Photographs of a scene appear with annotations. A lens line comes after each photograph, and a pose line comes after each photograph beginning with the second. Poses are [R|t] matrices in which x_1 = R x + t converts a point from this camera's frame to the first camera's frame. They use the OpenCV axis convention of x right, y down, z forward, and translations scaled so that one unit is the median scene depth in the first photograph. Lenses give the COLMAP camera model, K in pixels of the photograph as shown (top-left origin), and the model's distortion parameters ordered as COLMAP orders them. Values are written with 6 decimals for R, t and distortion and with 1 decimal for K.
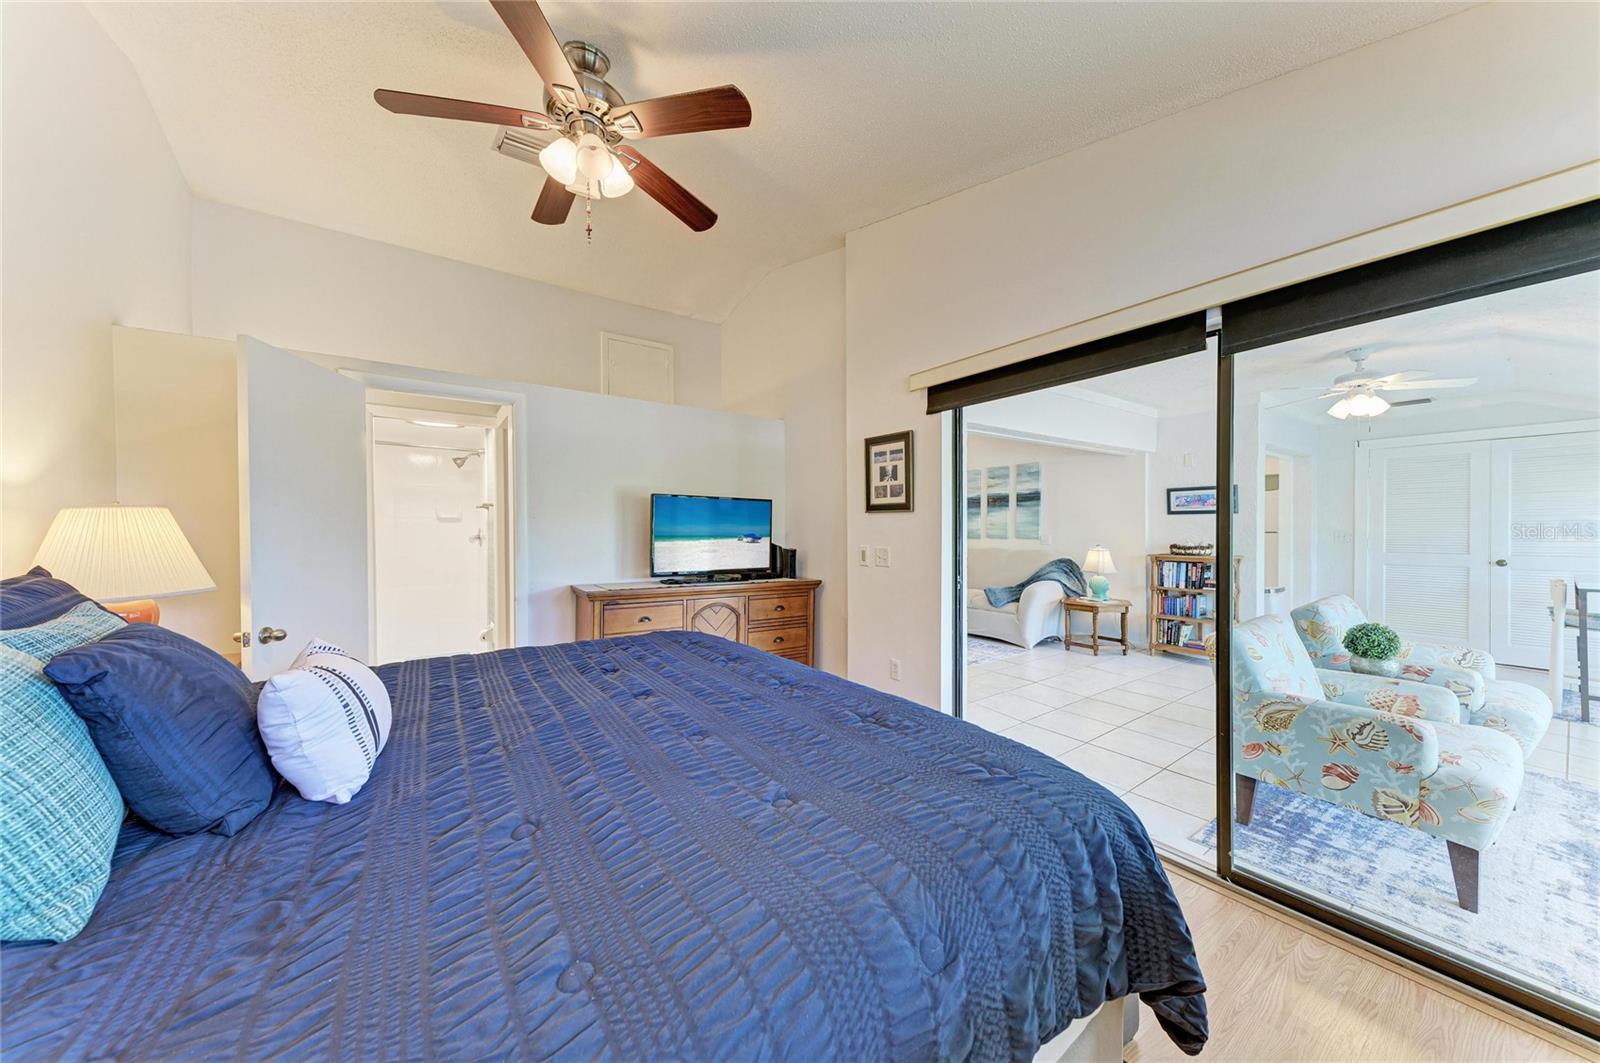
lens RADIAL K [[545.0, 0, 801.0], [0, 545.0, 532.0], [0, 0, 1]] dist [0.018574, -0.003818]
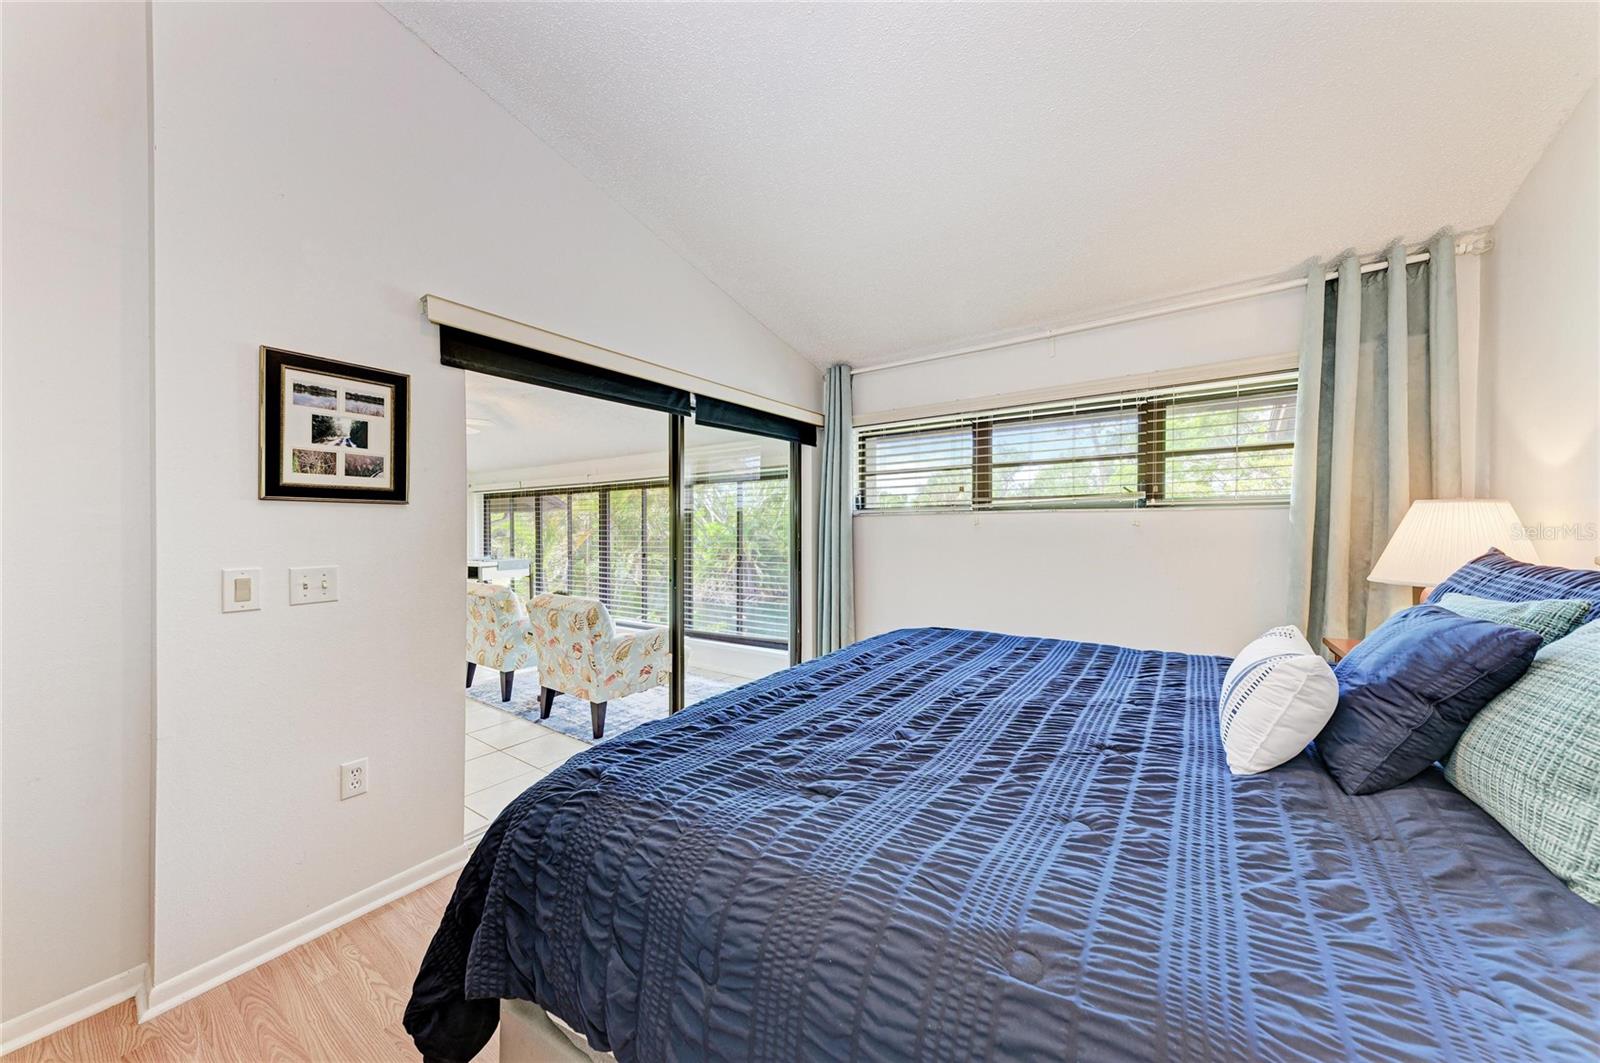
lens RADIAL K [[545.0, 0, 801.0], [0, 545.0, 532.0], [0, 0, 1]] dist [0.018574, -0.003818]
pose [[-0.335803, -0.009338, 0.941886, -0.533722], [0.008181, 0.999884, 0.012830, -0.009265], [-0.941897, 0.012013, -0.335688, 0.758149]]
